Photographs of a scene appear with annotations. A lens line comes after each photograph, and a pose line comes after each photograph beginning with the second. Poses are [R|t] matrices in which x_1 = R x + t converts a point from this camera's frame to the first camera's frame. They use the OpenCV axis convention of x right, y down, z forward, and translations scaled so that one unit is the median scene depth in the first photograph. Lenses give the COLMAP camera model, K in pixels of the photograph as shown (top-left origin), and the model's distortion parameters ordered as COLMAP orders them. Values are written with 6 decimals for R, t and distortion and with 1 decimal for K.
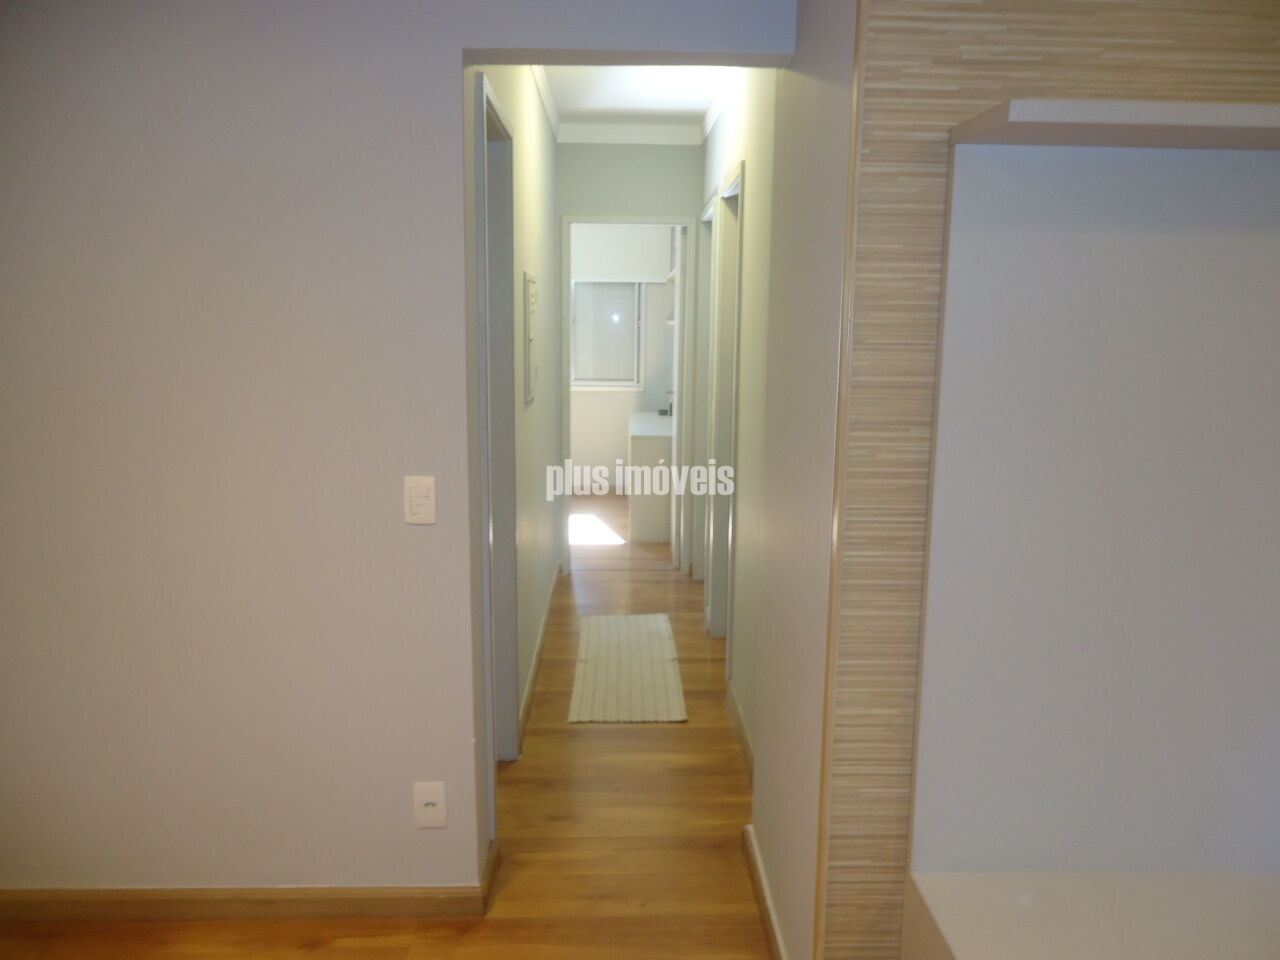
lens RADIAL K [[924.2, 0, 642.7], [0, 924.2, 474.6], [0, 0, 1]] dist [-0.006182, 0.002781]
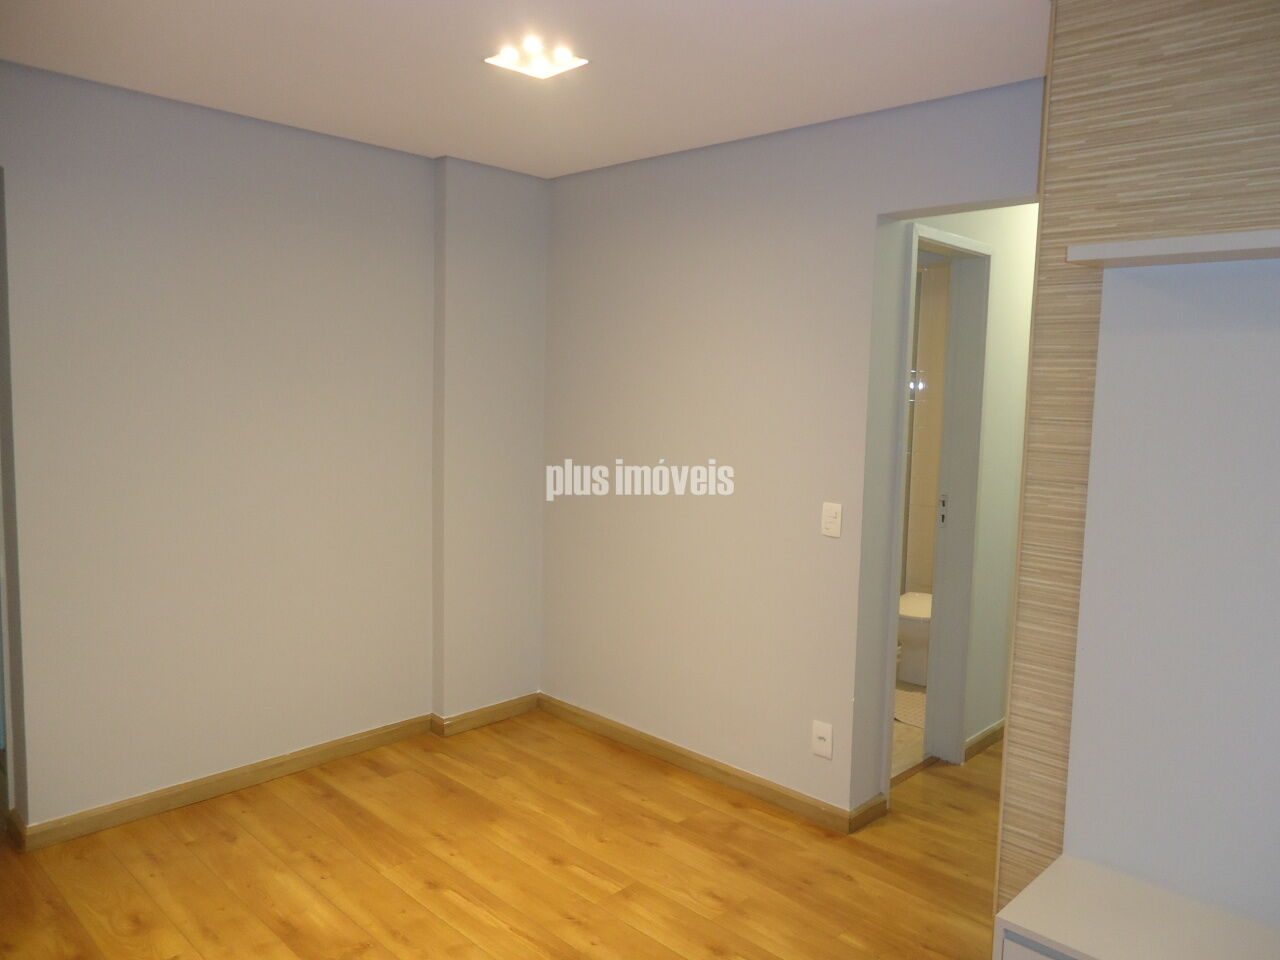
lens RADIAL K [[924.2, 0, 642.7], [0, 924.2, 474.6], [0, 0, 1]] dist [-0.006182, 0.002781]
pose [[0.700524, 0.075048, -0.709672, 0.756957], [-0.131135, 0.991058, -0.024641, 0.042328], [0.701477, 0.110325, 0.704101, -0.310795]]
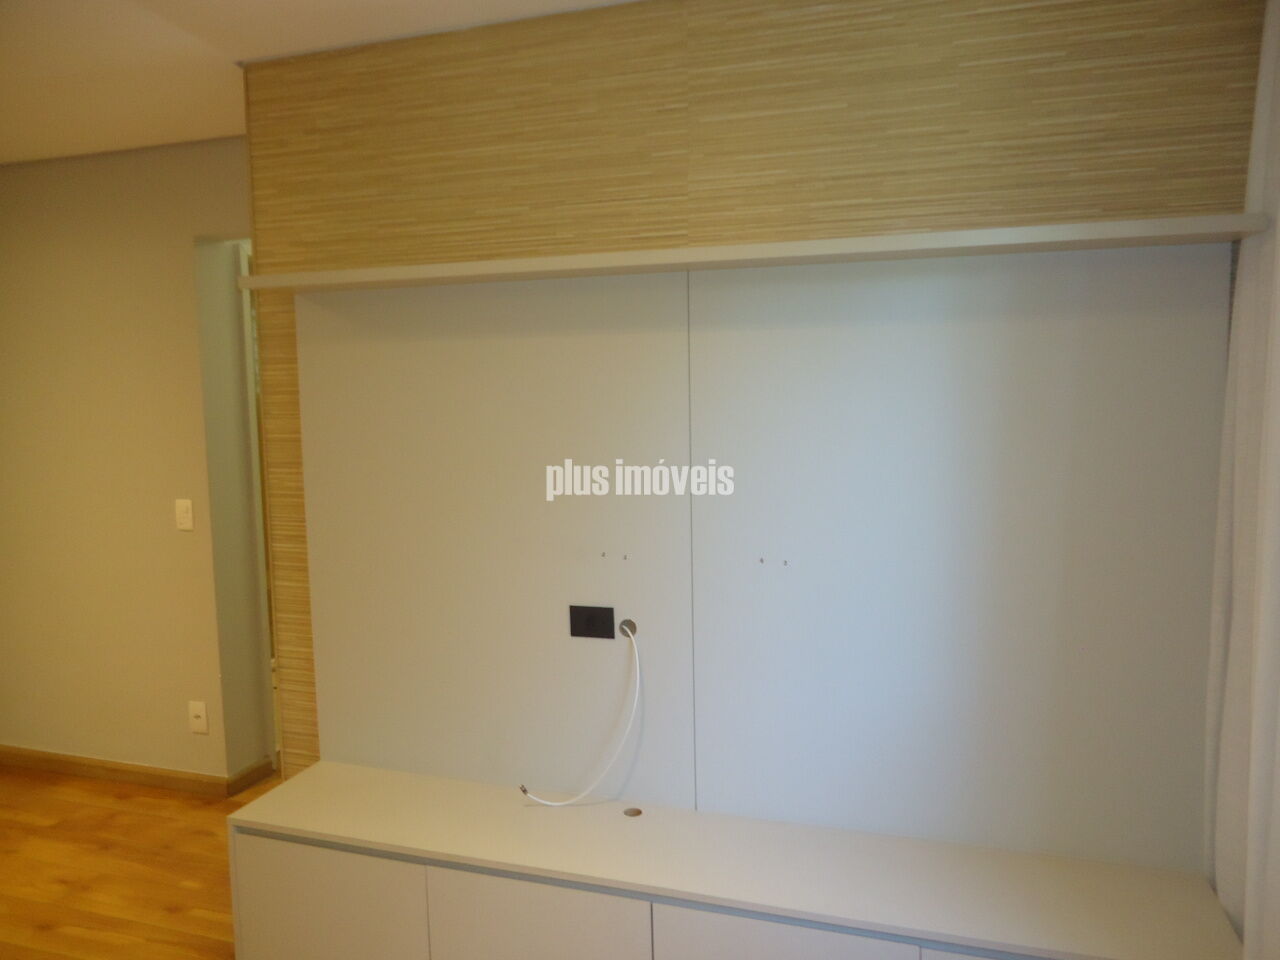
lens RADIAL K [[932.6, 0, 640.6], [0, 932.6, 473.3], [0, 0, 1]] dist [-0.001453, 0.007381]
pose [[0.938094, 0.004179, -0.346355, 1.368623], [-0.026336, 0.997893, -0.059288, 0.040395], [0.345378, 0.064739, 0.936228, -0.295348]]
